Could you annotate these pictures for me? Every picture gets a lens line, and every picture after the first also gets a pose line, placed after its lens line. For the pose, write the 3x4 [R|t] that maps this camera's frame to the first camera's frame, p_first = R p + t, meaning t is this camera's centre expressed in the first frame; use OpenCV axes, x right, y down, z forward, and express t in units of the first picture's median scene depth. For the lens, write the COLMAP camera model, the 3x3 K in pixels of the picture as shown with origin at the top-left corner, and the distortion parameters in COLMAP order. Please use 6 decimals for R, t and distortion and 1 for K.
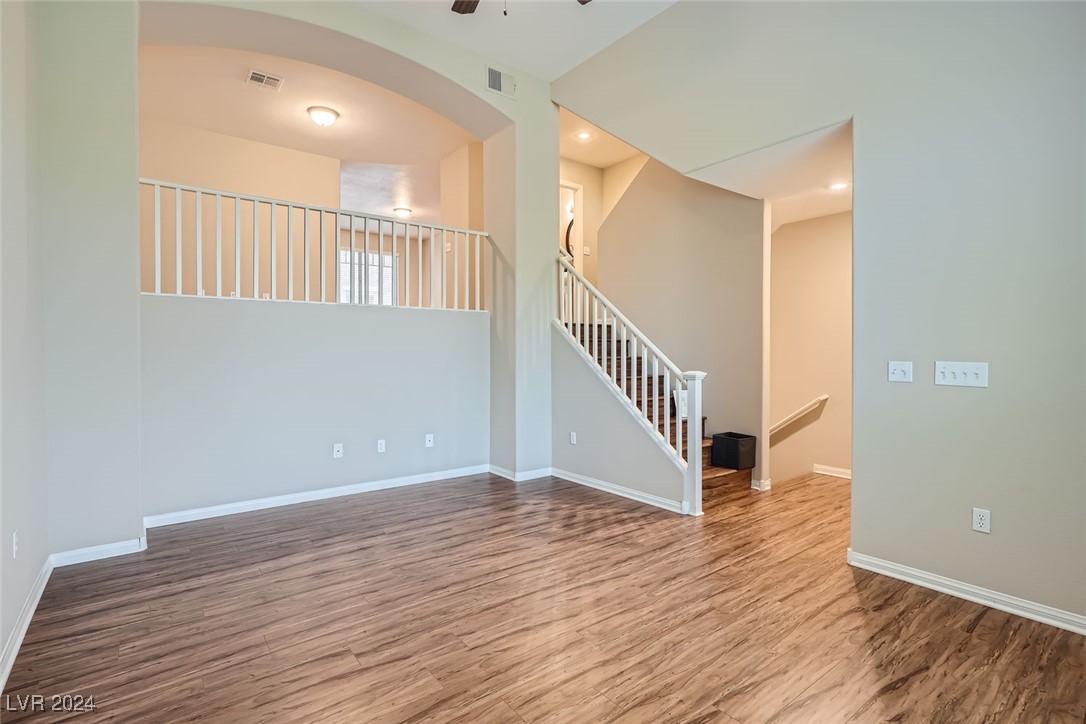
lens RADIAL K [[522.9, 0, 543.8], [0, 522.9, 356.3], [0, 0, 1]] dist [-0.003100, -0.000098]
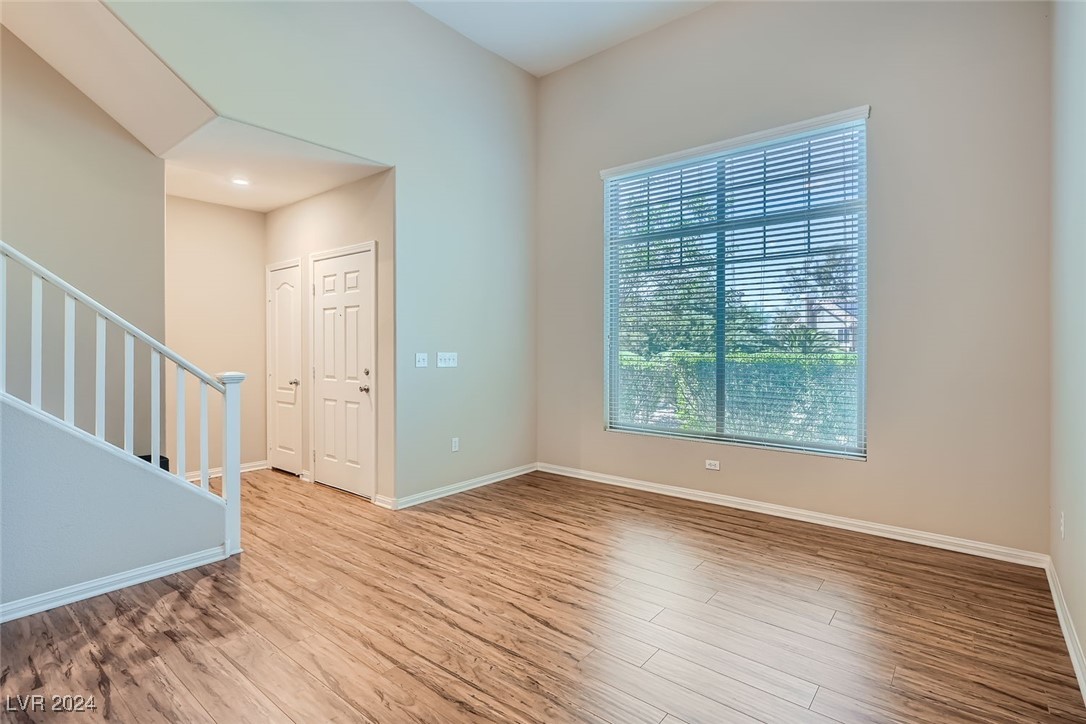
lens RADIAL K [[522.9, 0, 543.8], [0, 522.9, 356.3], [0, 0, 1]] dist [-0.003100, -0.000098]
pose [[-0.222609, -0.021480, 0.974671, -0.803691], [0.008090, 0.999682, 0.023879, -0.014086], [-0.974874, 0.013201, -0.222365, 0.979473]]
